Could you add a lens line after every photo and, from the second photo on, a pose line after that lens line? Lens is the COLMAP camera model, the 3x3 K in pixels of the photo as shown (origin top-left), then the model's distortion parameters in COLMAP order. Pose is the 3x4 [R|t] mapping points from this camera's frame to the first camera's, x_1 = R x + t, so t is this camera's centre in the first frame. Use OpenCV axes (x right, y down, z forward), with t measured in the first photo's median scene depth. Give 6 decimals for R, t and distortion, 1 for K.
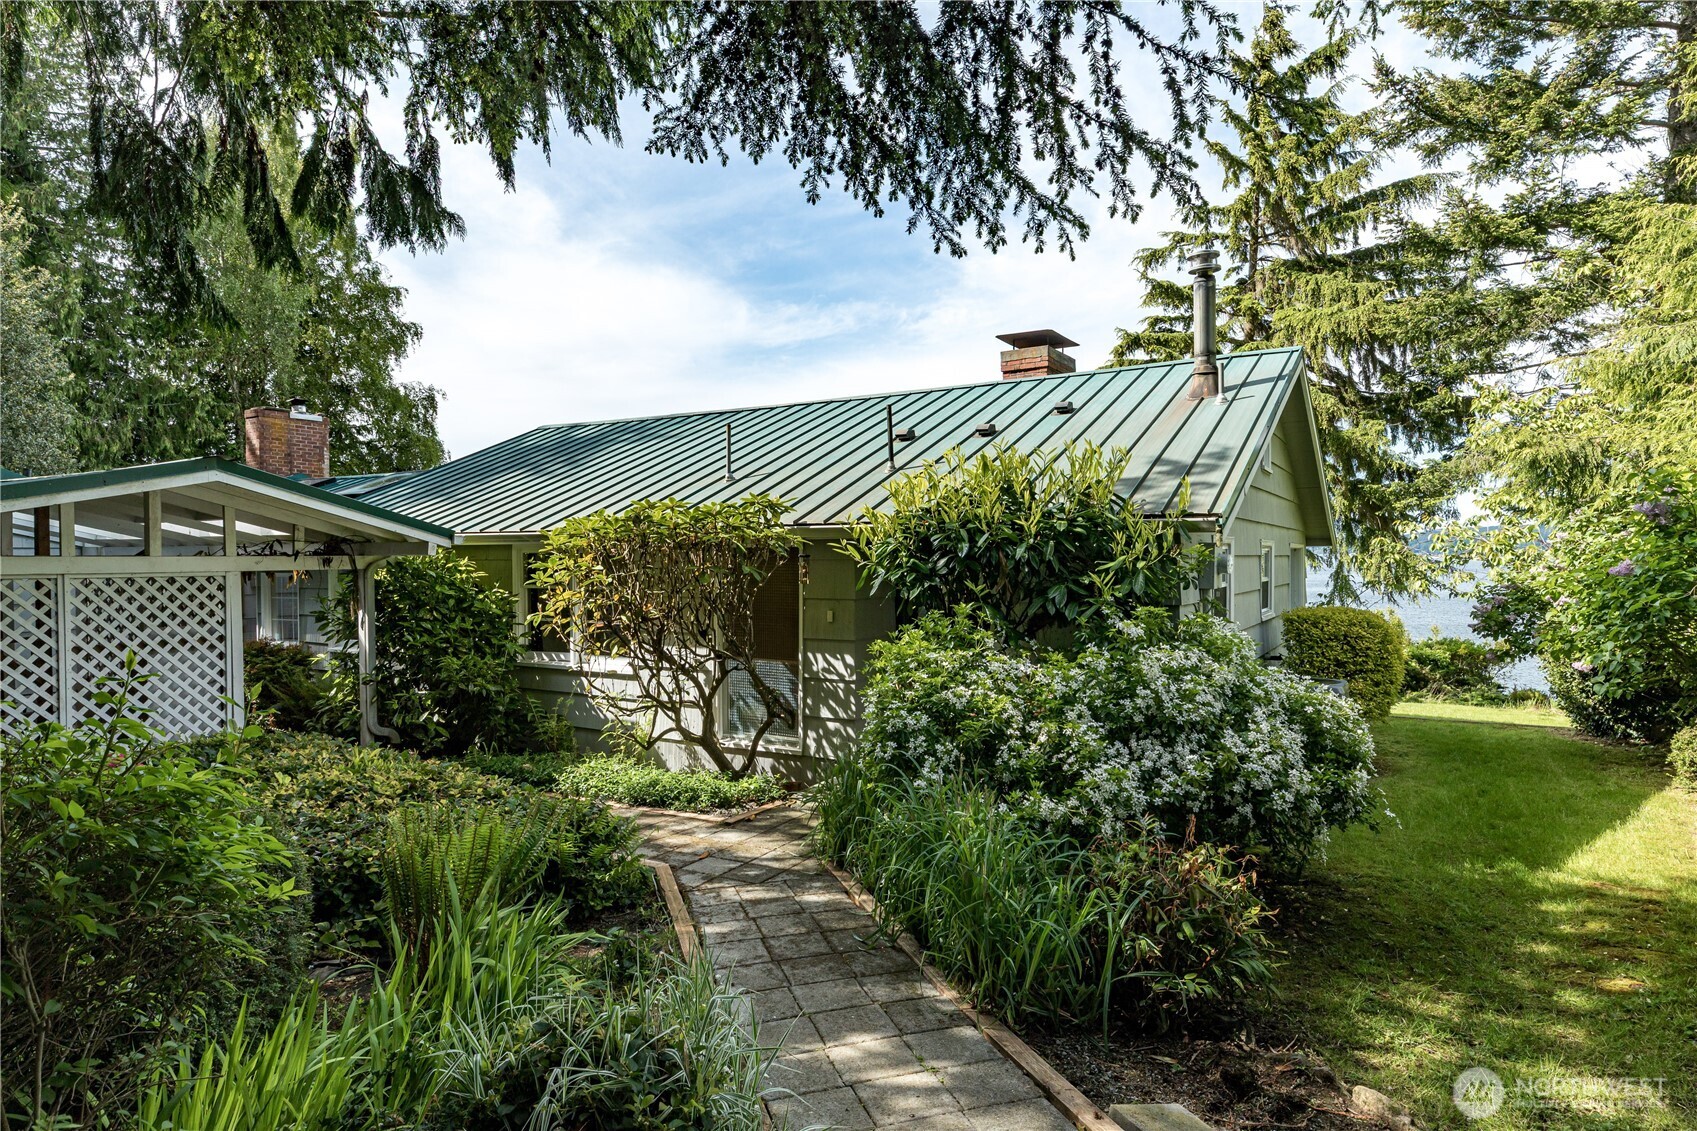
lens RADIAL K [[979.3, 0, 849.3], [0, 979.3, 568.2], [0, 0, 1]] dist [0.026990, 0.000735]
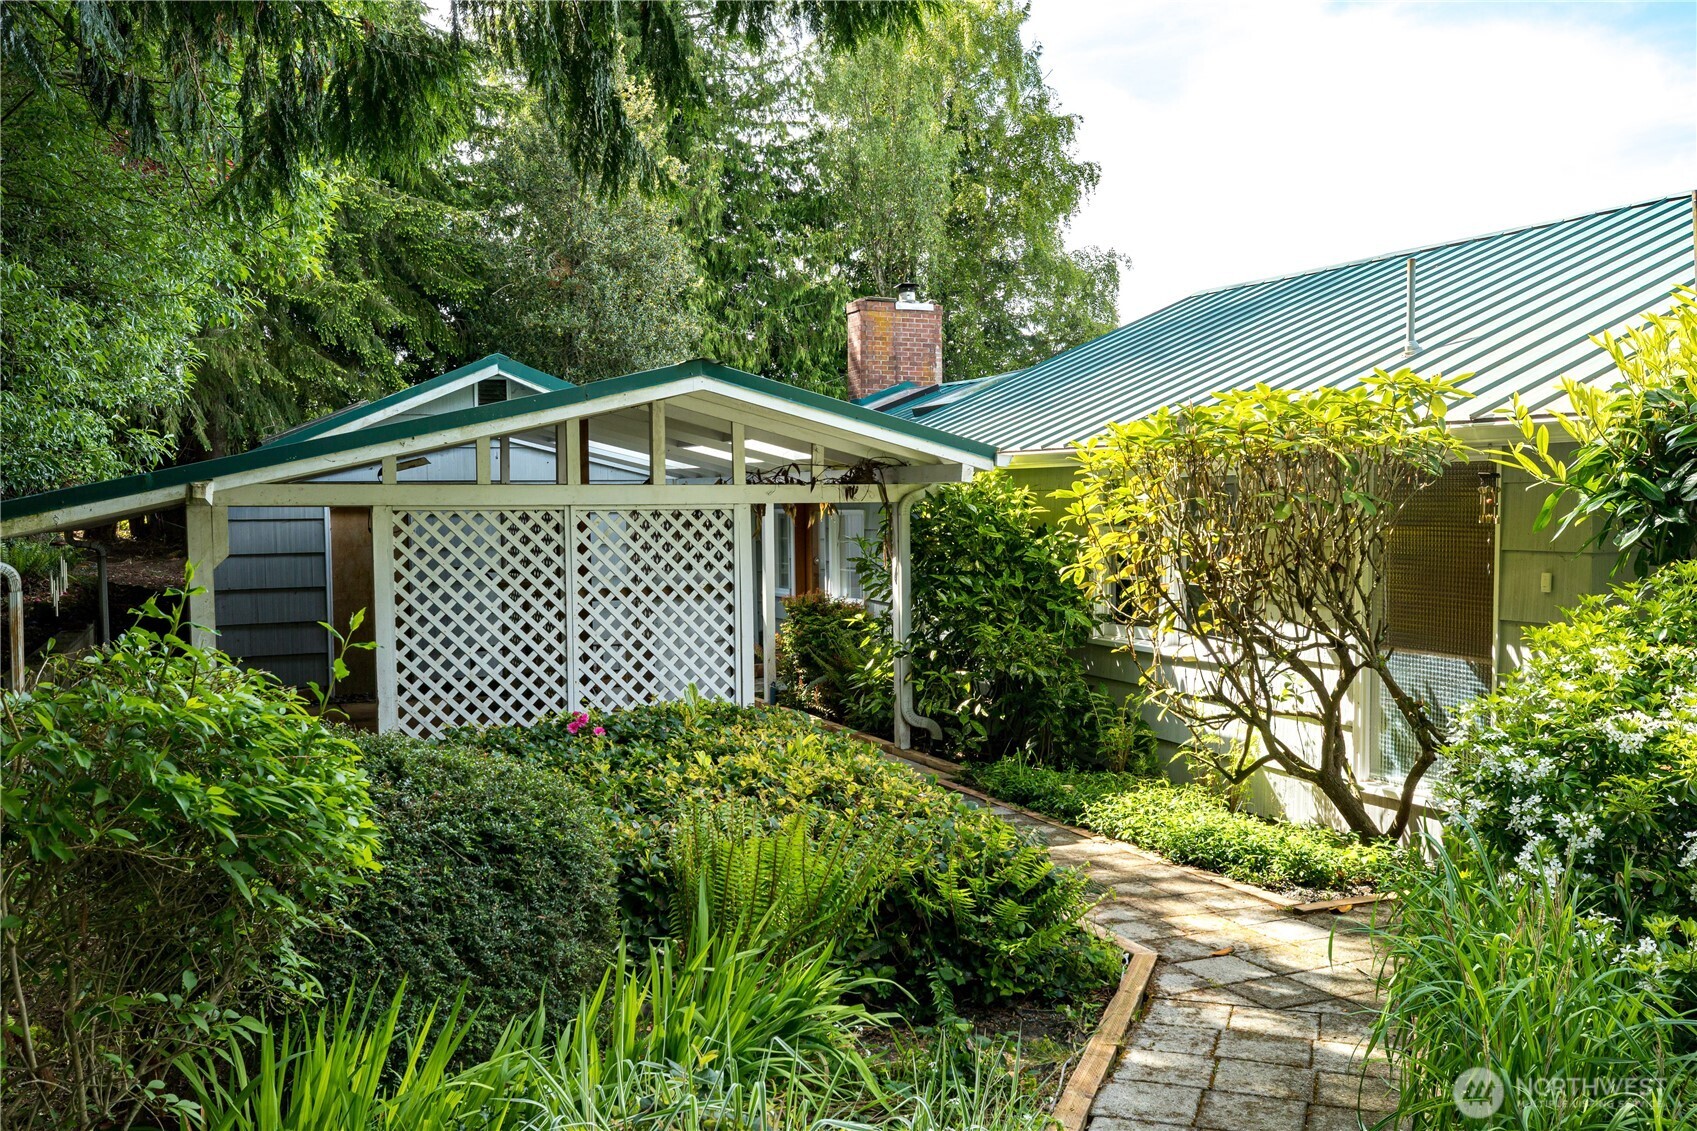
lens RADIAL K [[1486.4, 0, 849.8], [0, 1486.4, 560.8], [0, 0, 1]] dist [0.019238, 0.017816]
pose [[0.821922, 0.022283, -0.569164, 0.132381], [-0.004201, 0.999444, 0.033063, 0.009154], [0.569585, -0.024784, 0.821559, 0.062494]]
